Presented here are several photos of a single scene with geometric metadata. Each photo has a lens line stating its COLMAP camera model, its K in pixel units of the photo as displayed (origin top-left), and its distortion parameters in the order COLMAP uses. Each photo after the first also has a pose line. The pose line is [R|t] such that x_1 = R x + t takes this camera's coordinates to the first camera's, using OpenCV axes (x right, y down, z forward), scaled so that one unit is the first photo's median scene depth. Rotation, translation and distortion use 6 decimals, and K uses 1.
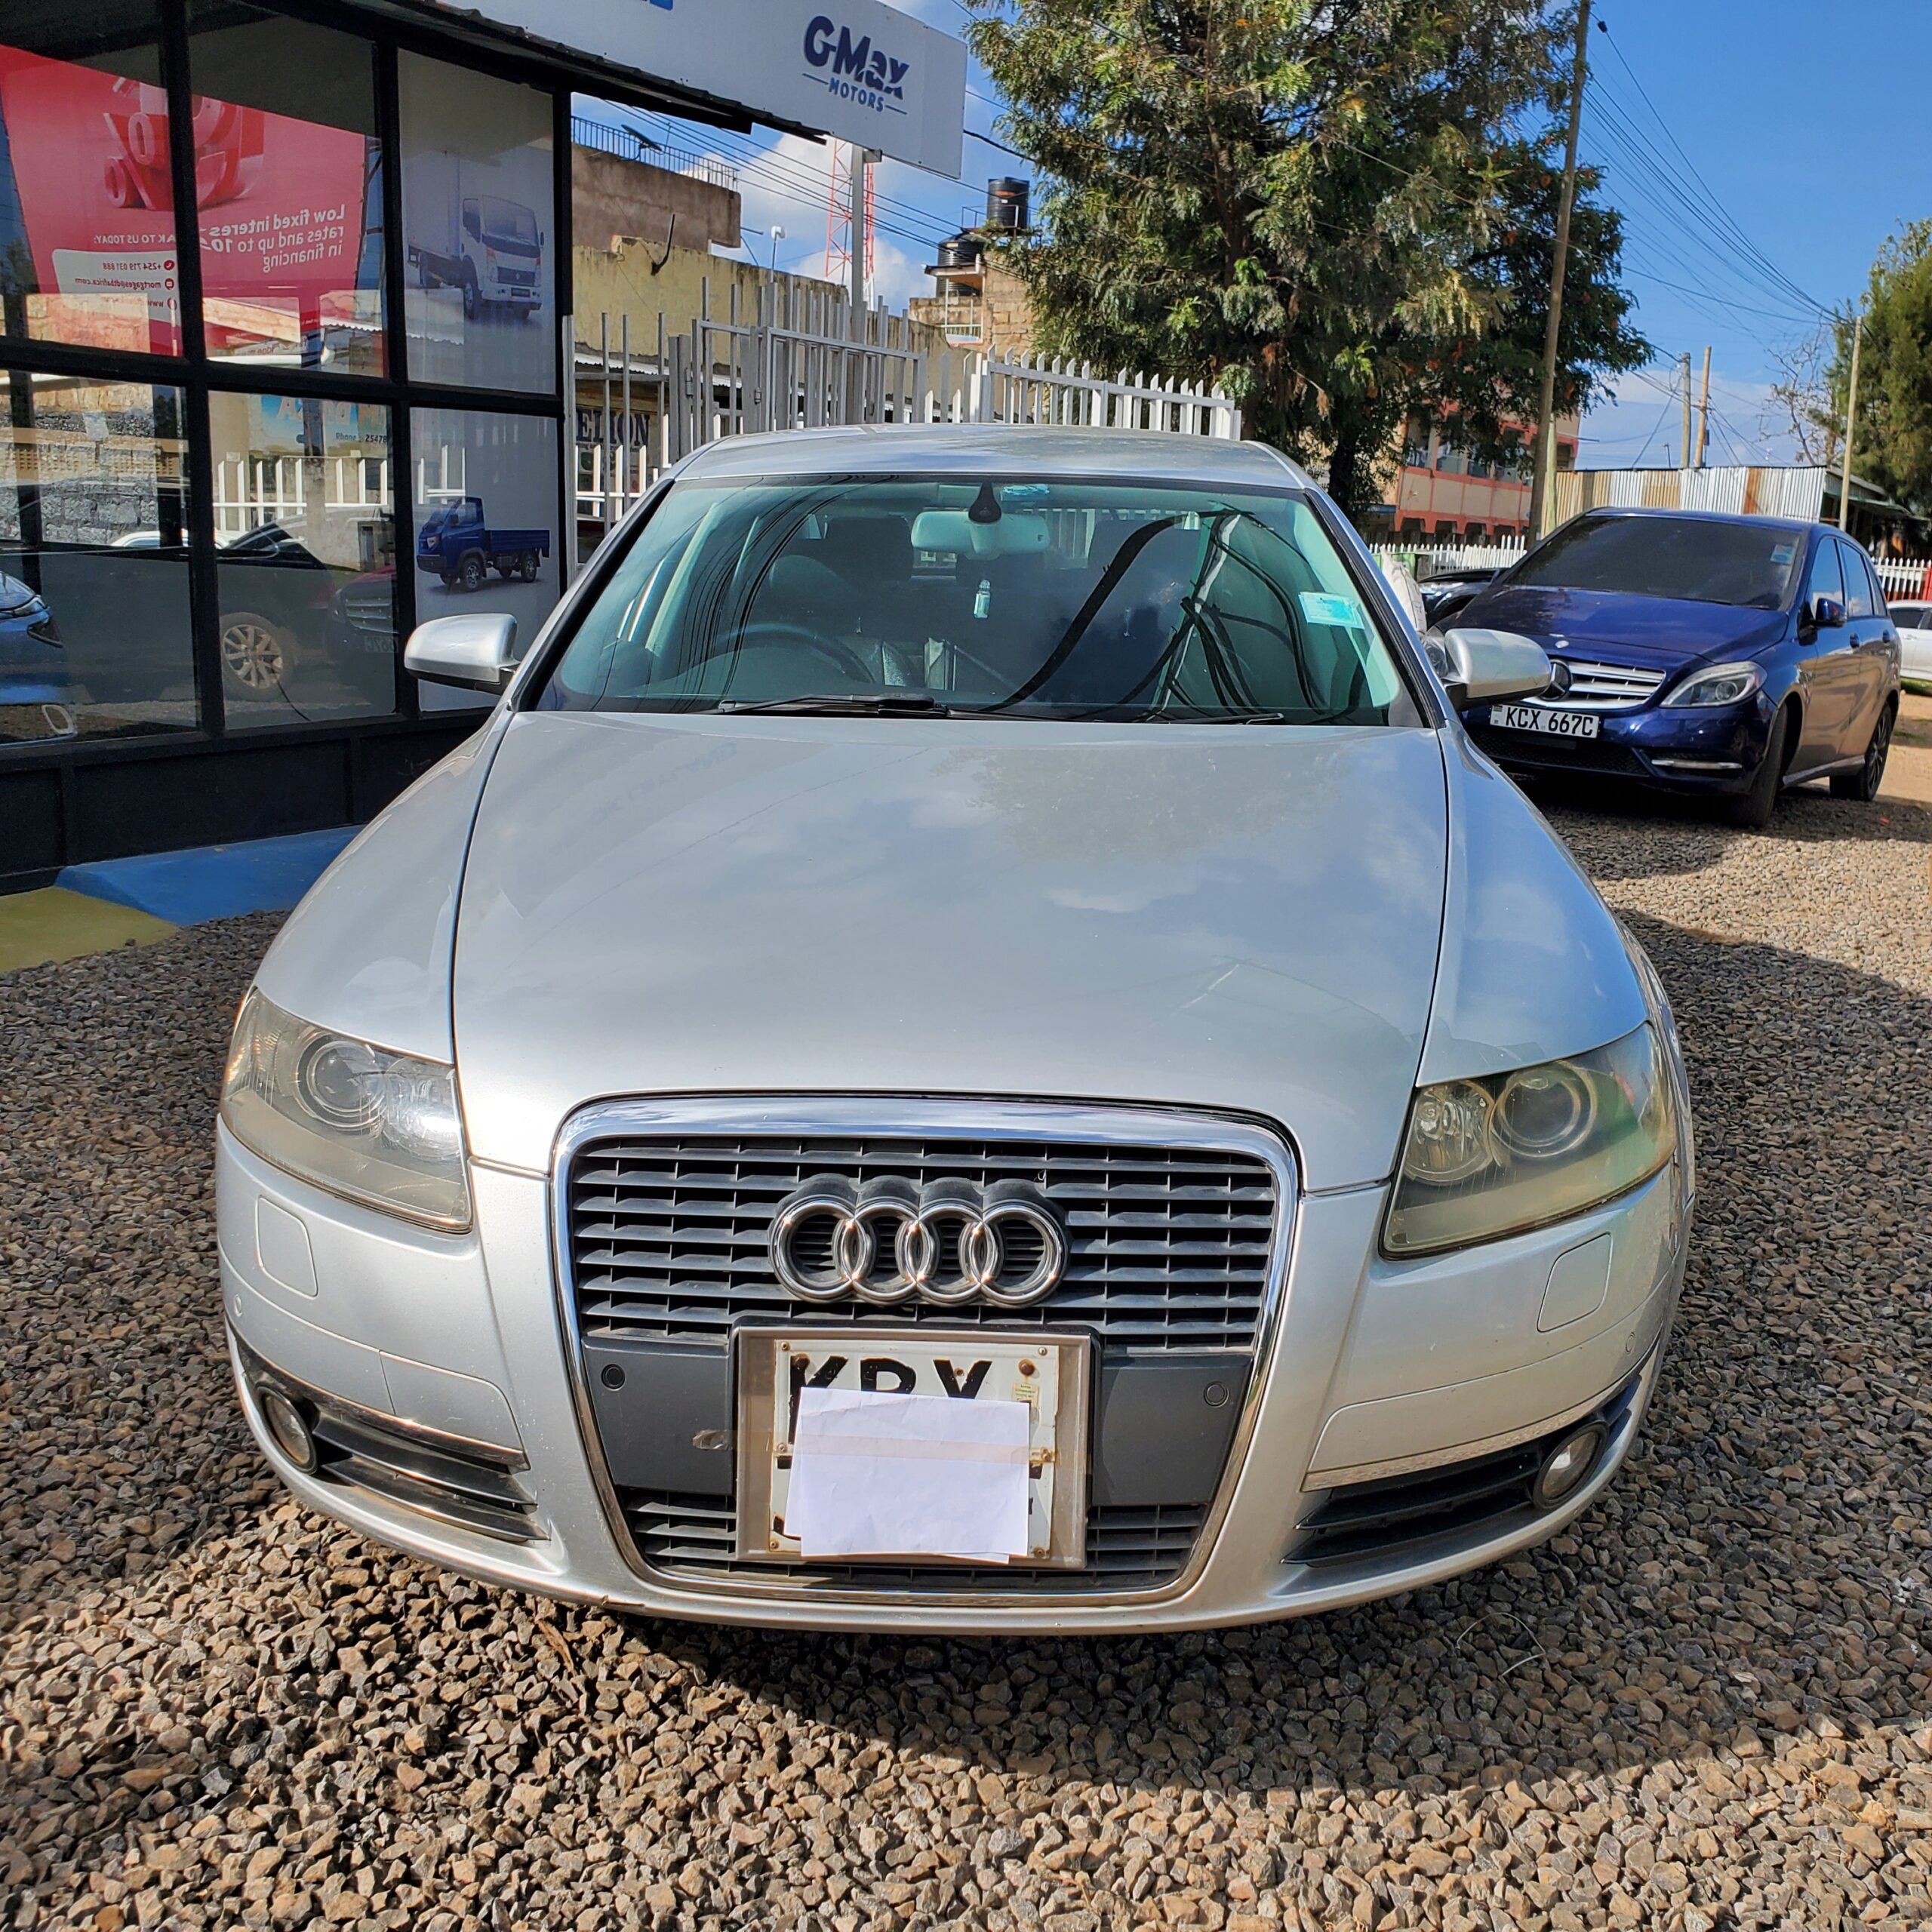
lens RADIAL K [[2074.6, 0, 966.0], [0, 2074.6, 966.0], [0, 0, 1]] dist [0.008105, 0.022889]
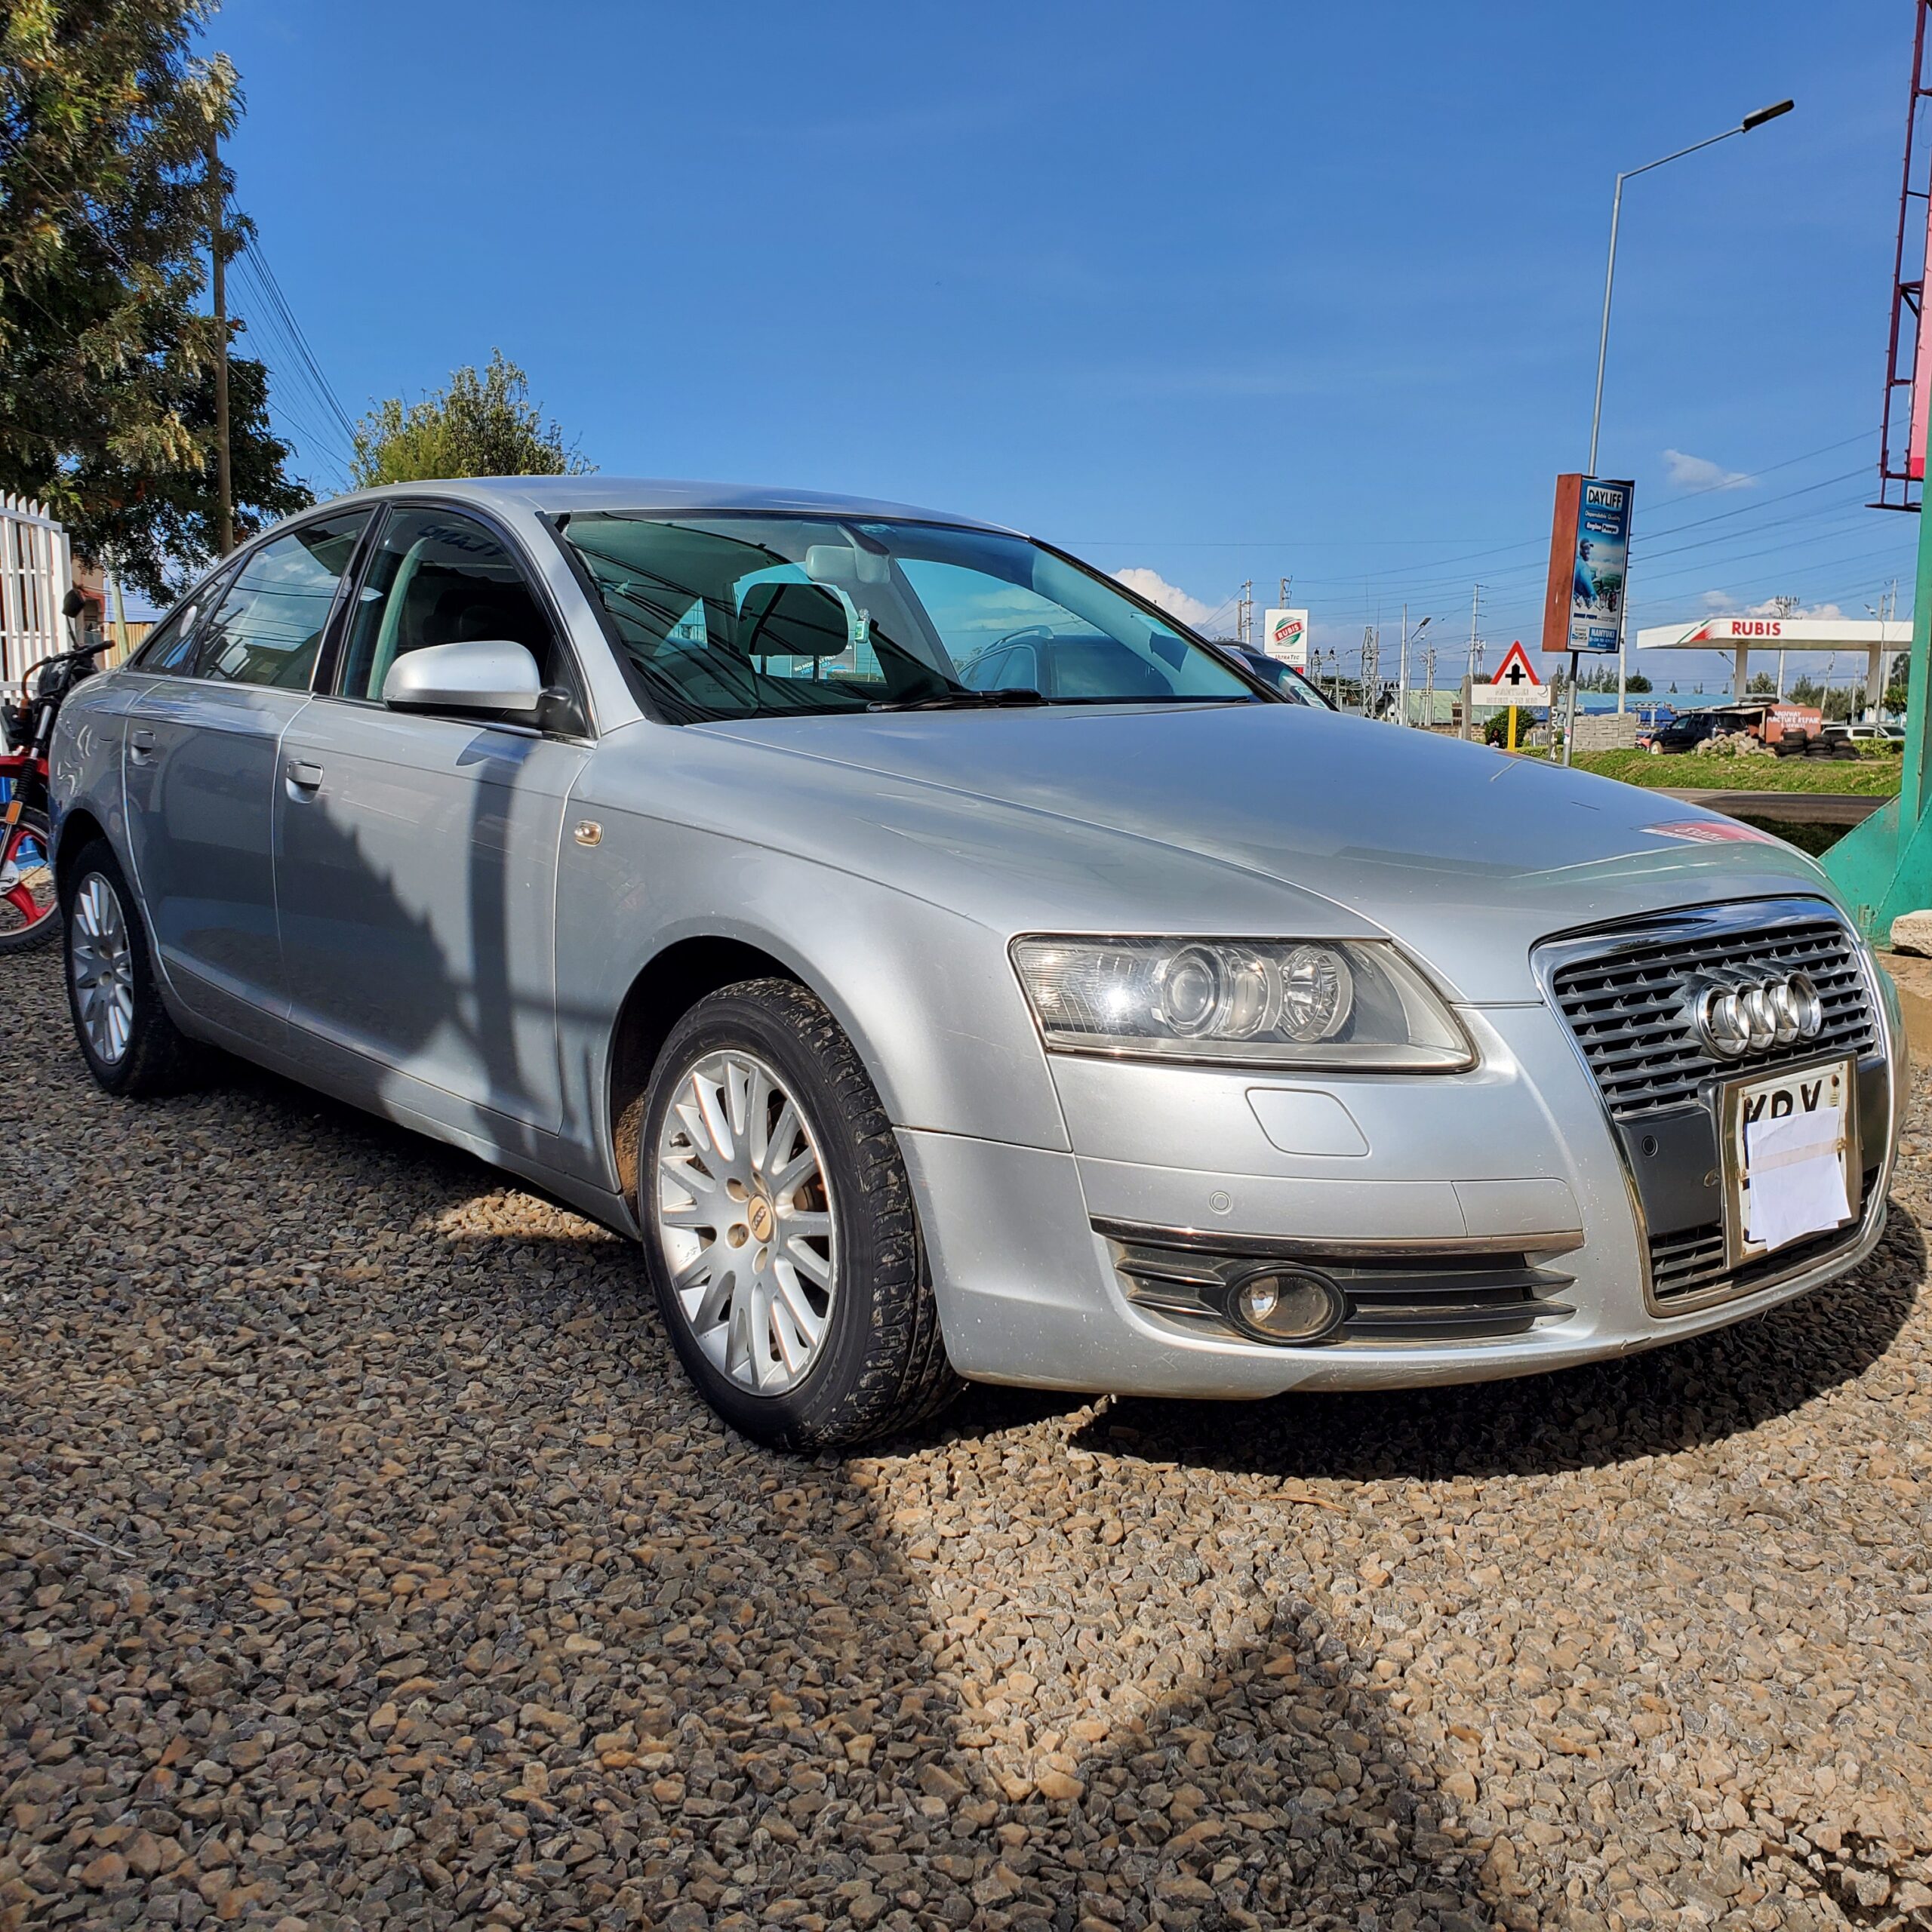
lens RADIAL K [[2074.6, 0, 966.0], [0, 2074.6, 966.0], [0, 0, 1]] dist [0.008105, 0.022889]
pose [[0.749259, -0.115759, 0.652082, -1.038223], [0.165806, 0.986037, -0.015473, 0.035601], [-0.641186, 0.119712, 0.757991, 0.252550]]
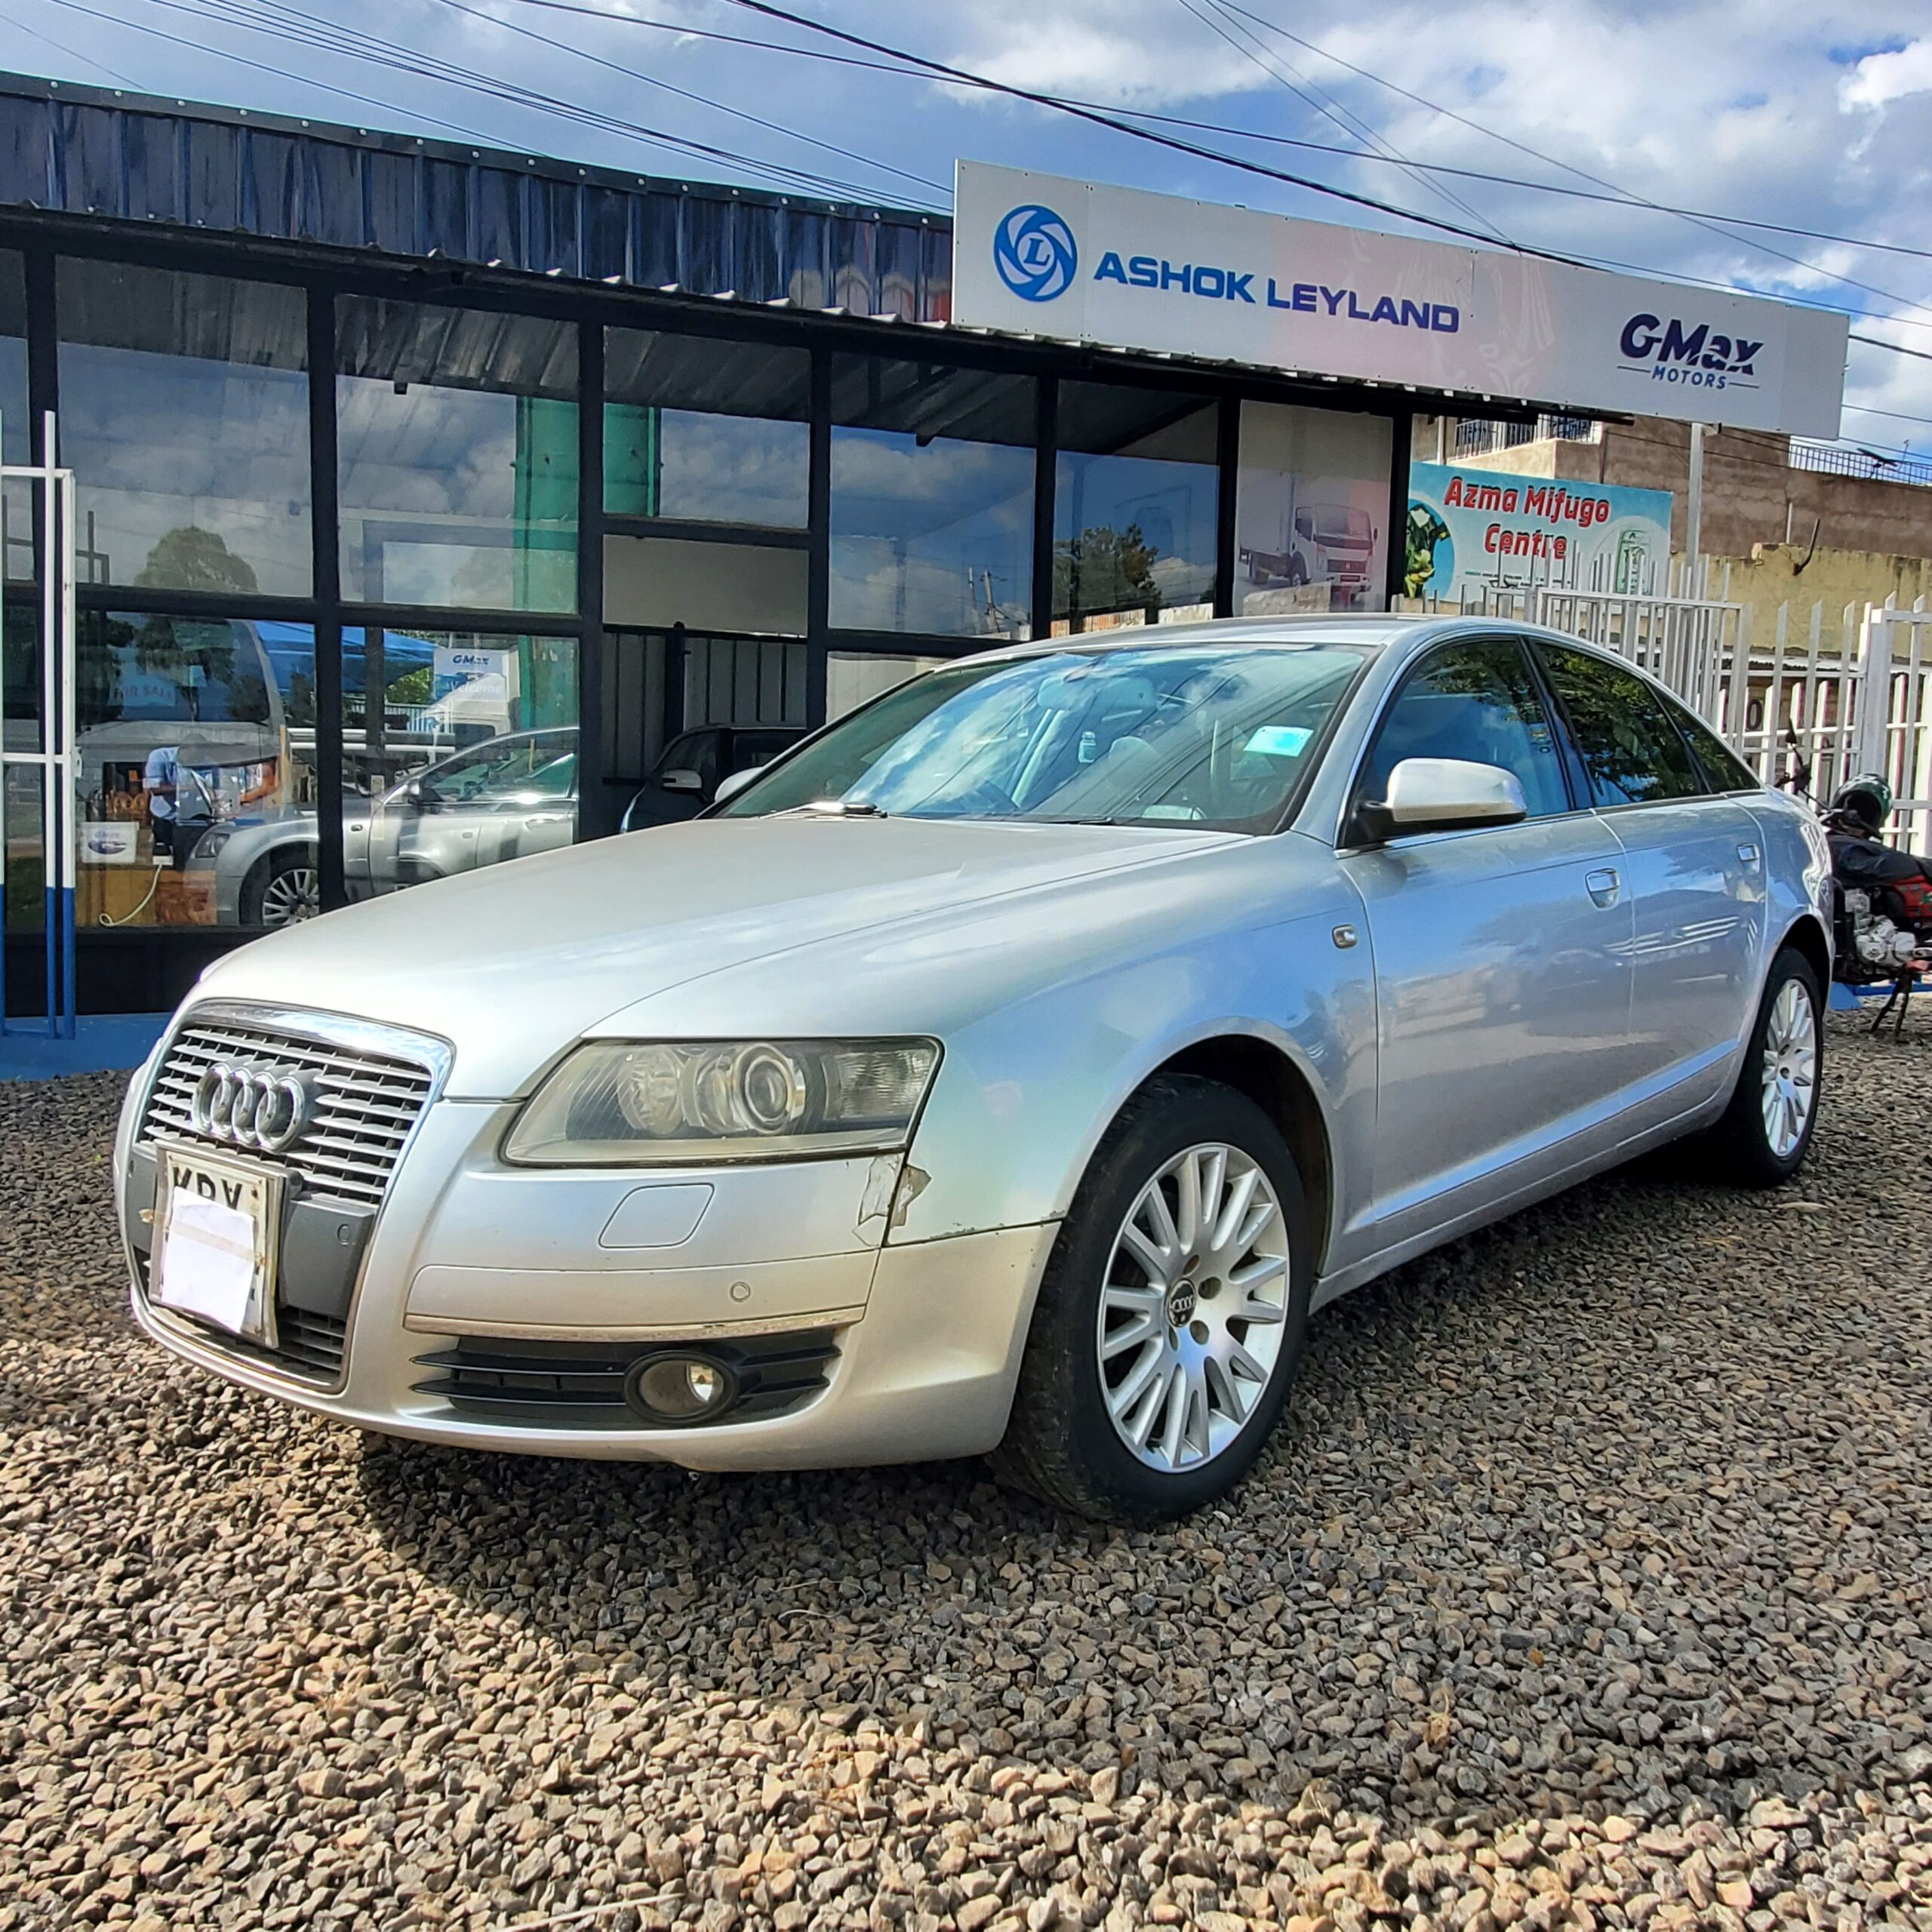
lens RADIAL K [[1816.9, 0, 929.7], [0, 1816.9, 965.3], [0, 0, 1]] dist [-0.001227, 0.010279]
pose [[0.768145, 0.048134, -0.638465, 0.926131], [-0.134730, 0.986995, -0.087686, 0.071247], [0.625941, 0.153376, 0.764640, 0.260123]]
